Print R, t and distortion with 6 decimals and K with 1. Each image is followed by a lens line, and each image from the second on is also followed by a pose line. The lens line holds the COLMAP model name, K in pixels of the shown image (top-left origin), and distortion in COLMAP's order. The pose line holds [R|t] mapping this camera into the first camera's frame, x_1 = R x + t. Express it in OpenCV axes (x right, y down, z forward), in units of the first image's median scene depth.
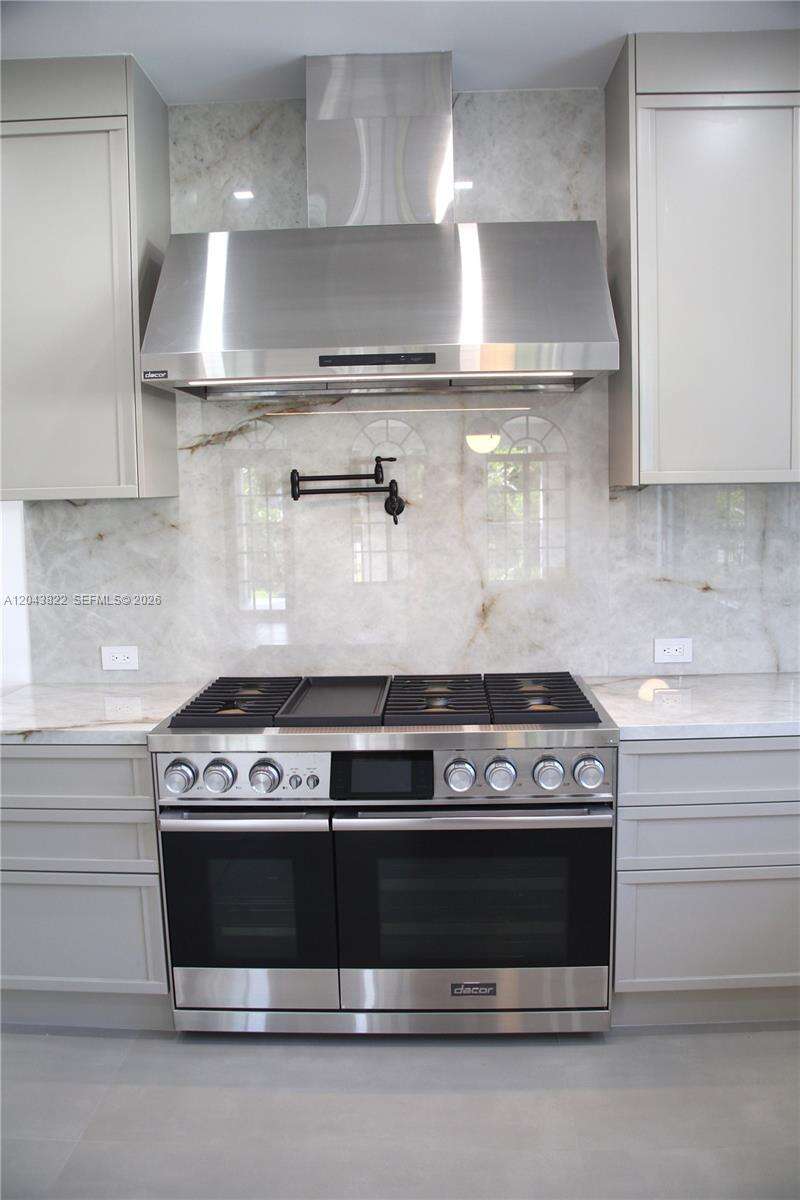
lens RADIAL K [[970.7, 0, 397.2], [0, 970.7, 612.4], [0, 0, 1]] dist [-0.173252, 0.152195]
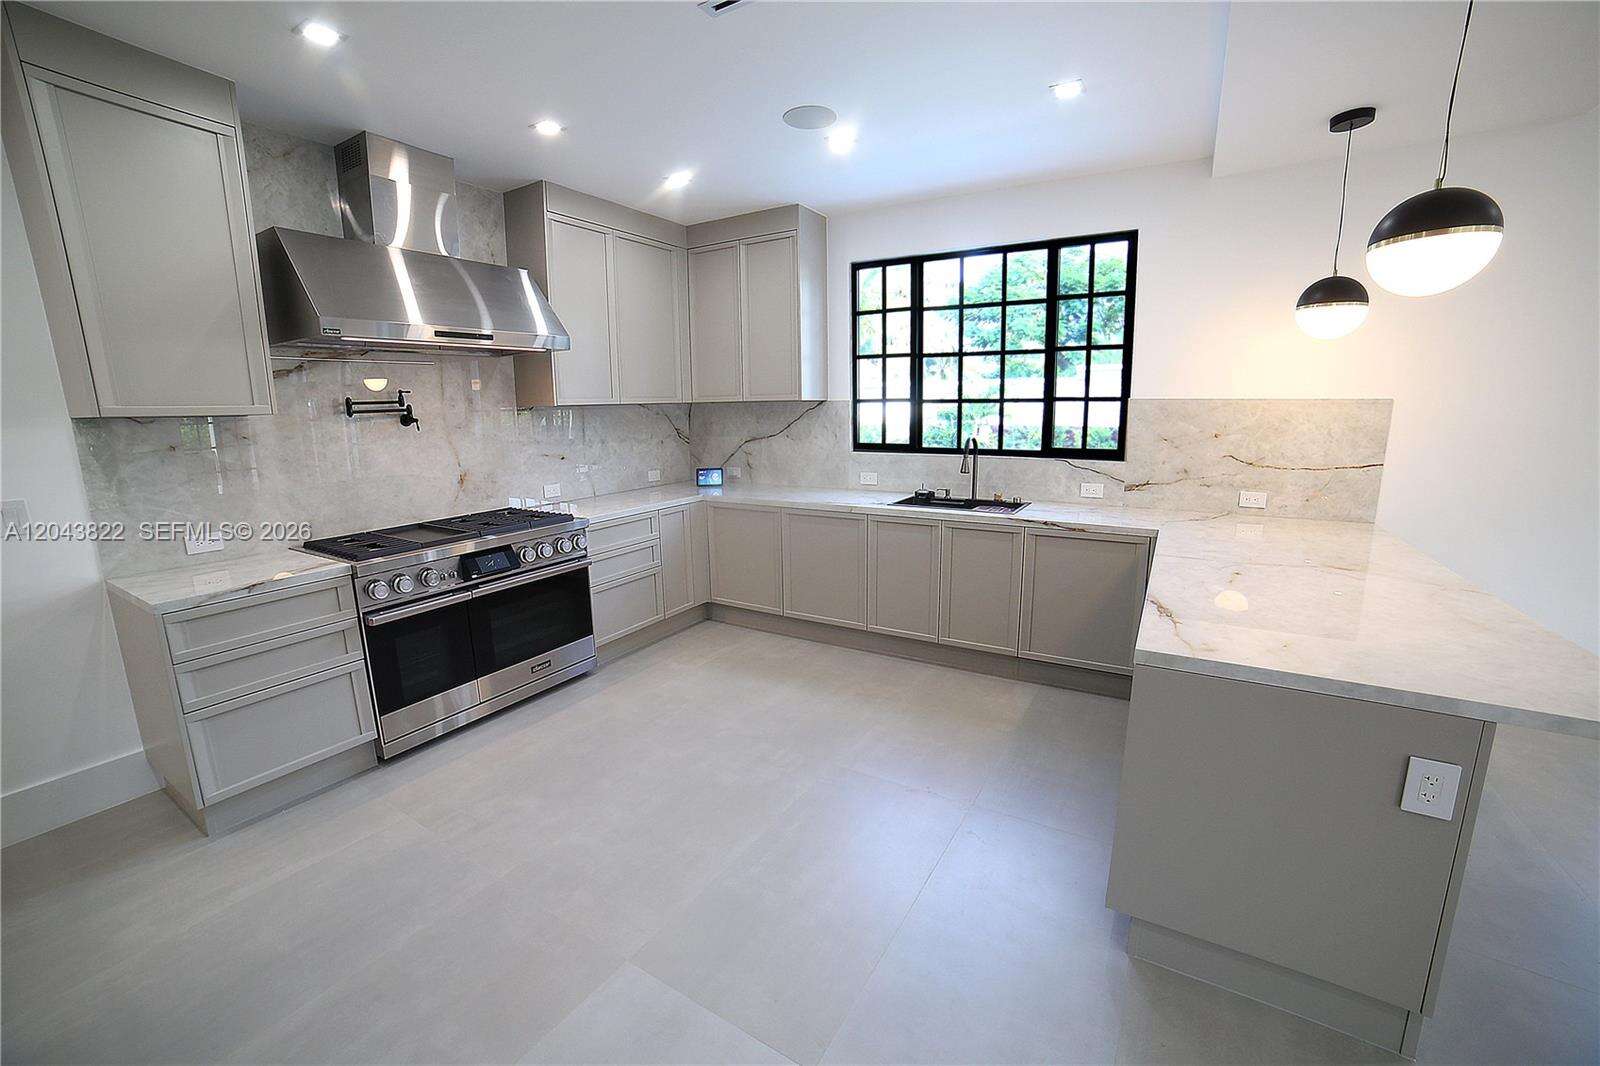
lens RADIAL K [[641.7, 0, 801.4], [0, 641.7, 523.7], [0, 0, 1]] dist [-0.100100, 0.031479]
pose [[0.482028, -0.144722, 0.864121, -0.696313], [0.113809, 0.988250, 0.102026, 0.037419], [-0.868733, 0.049166, 0.492835, -0.105020]]
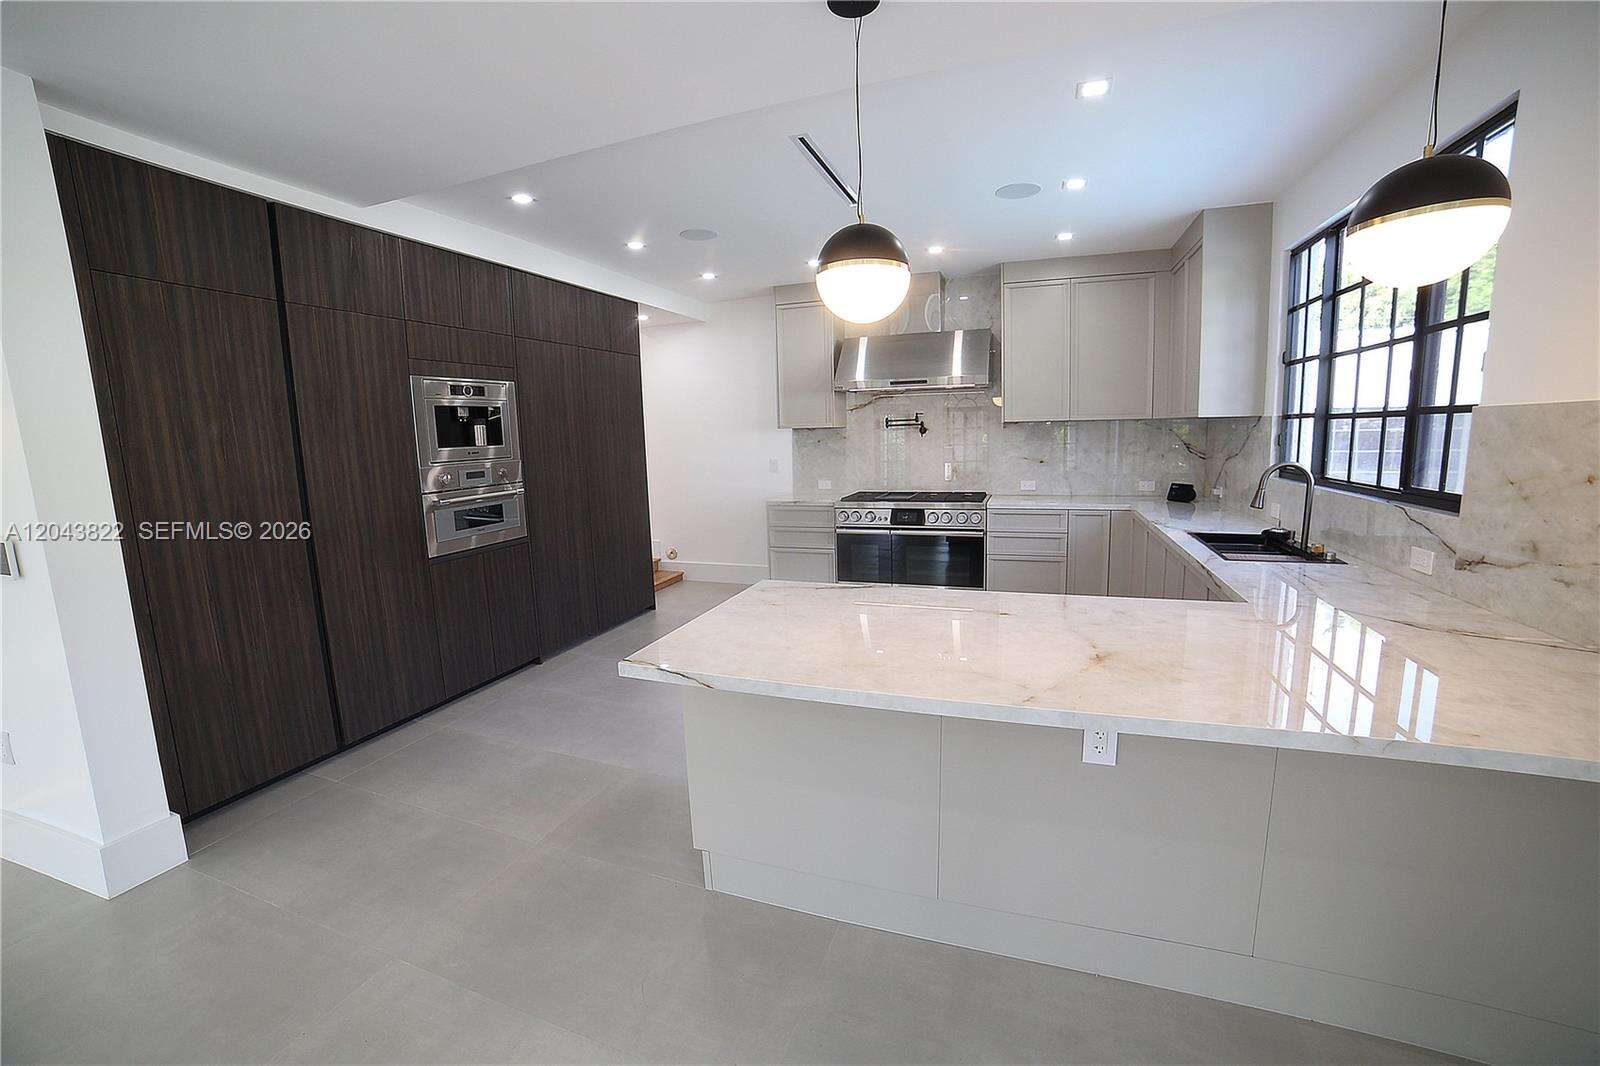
lens RADIAL K [[641.7, 0, 801.4], [0, 641.7, 523.7], [0, 0, 1]] dist [-0.100100, 0.031479]
pose [[0.953479, 0.036424, -0.299252, 0.251763], [-0.029430, 0.999179, 0.027849, 0.131487], [0.300021, -0.017746, 0.953768, -0.964989]]
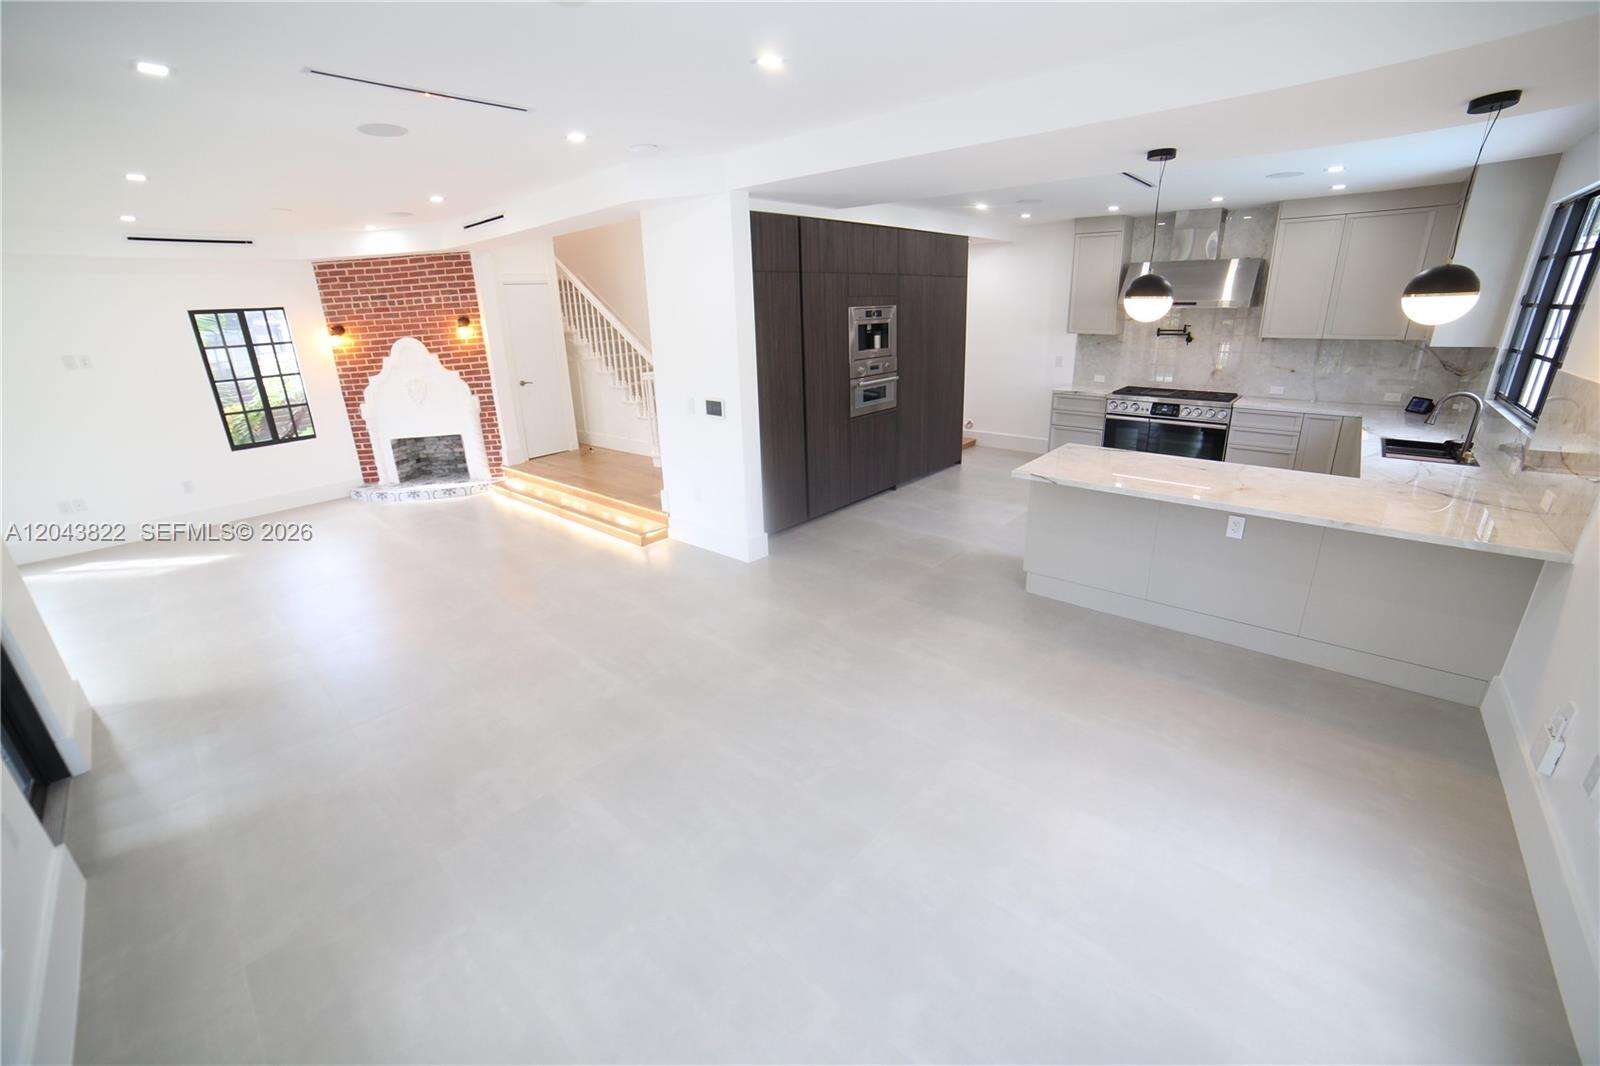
lens RADIAL K [[641.7, 0, 801.4], [0, 641.7, 523.7], [0, 0, 1]] dist [-0.100100, 0.031479]
pose [[0.777421, 0.199140, -0.596623, 0.406567], [-0.062071, 0.968217, 0.242288, 0.089065], [0.625910, -0.151327, 0.765073, -1.833170]]
